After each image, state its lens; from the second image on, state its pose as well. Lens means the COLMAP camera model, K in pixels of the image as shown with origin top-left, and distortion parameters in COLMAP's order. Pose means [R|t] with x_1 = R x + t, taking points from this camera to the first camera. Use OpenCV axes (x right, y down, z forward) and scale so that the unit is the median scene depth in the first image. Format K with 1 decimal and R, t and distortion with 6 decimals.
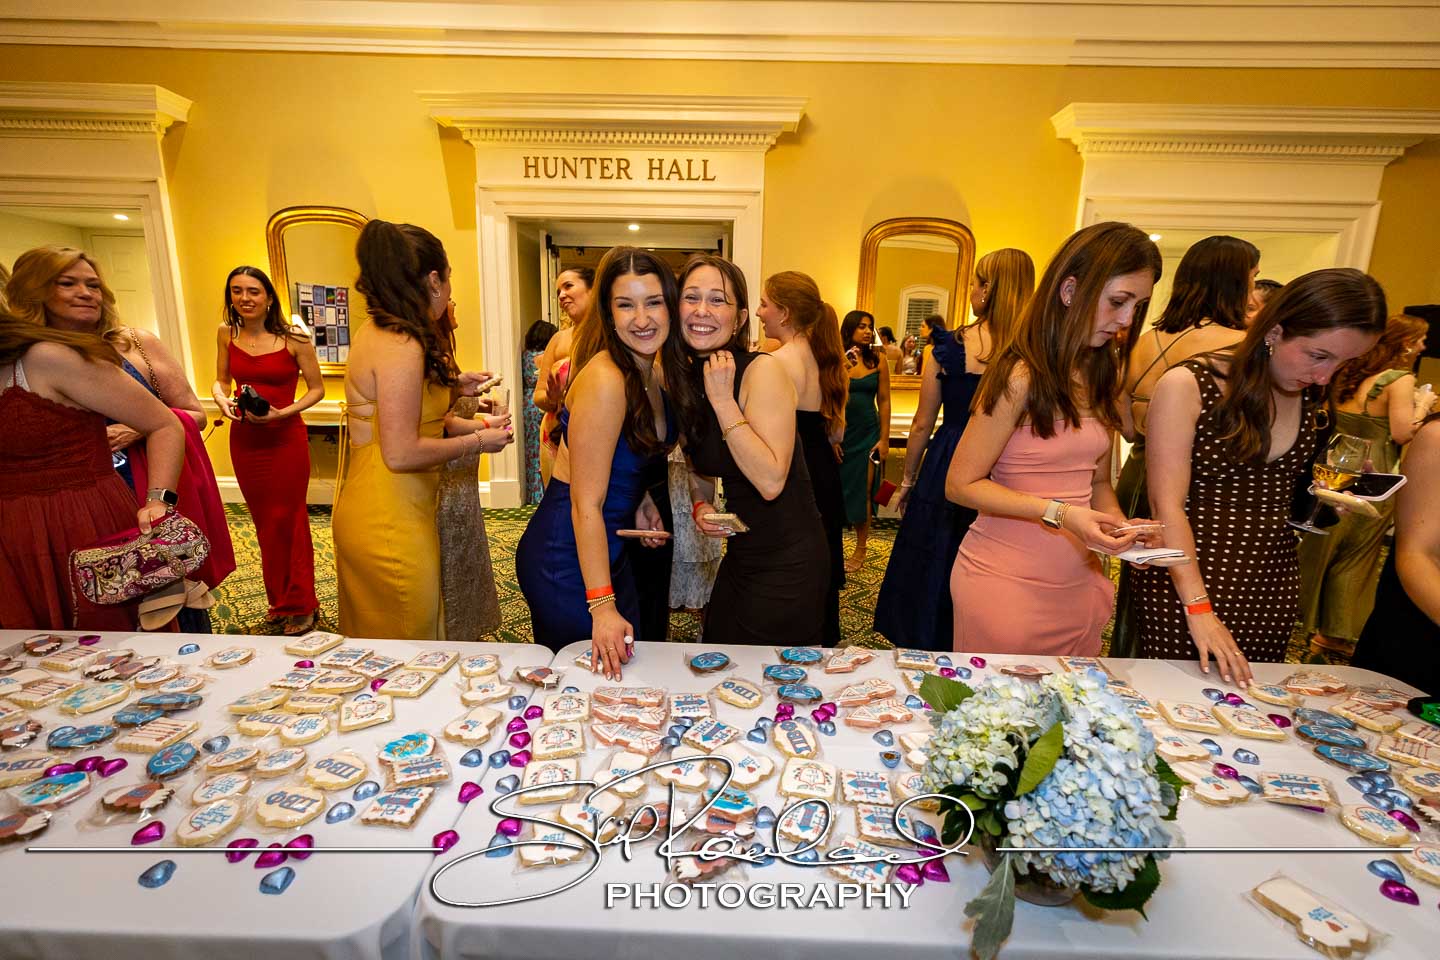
lens RADIAL K [[632.1, 0, 717.5], [0, 632.1, 472.1], [0, 0, 1]] dist [0.006095, -0.000500]
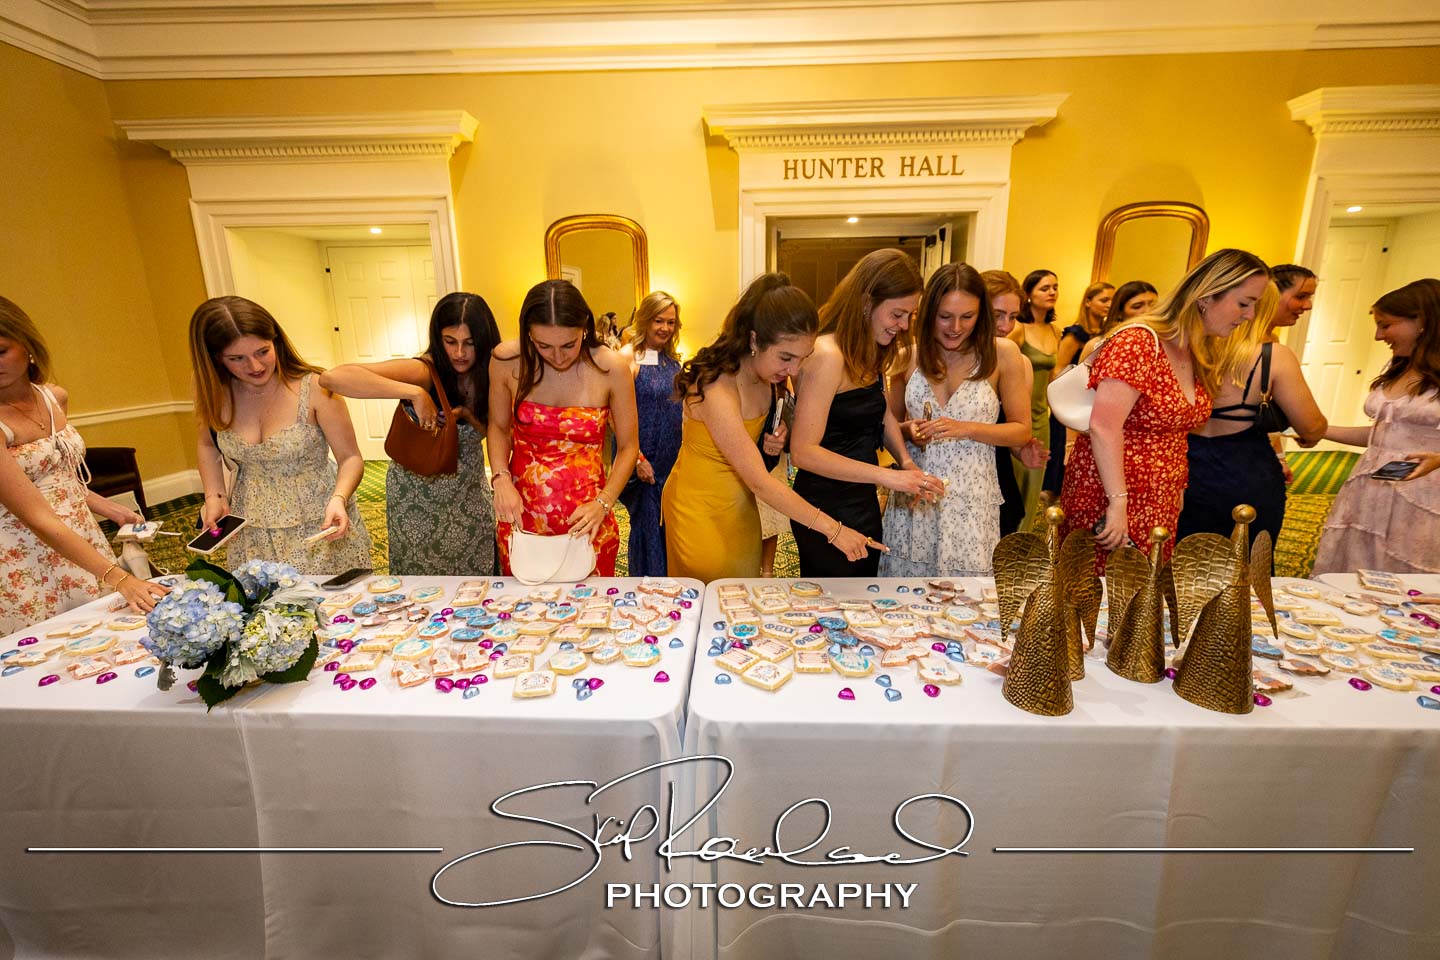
lens RADIAL K [[632.1, 0, 718.8], [0, 632.1, 472.6], [0, 0, 1]] dist [0.006095, -0.000500]
pose [[0.999294, -0.032808, -0.018329, -0.414578], [0.033446, 0.998804, 0.035669, -0.009667], [0.017137, -0.036257, 0.999196, -0.096004]]
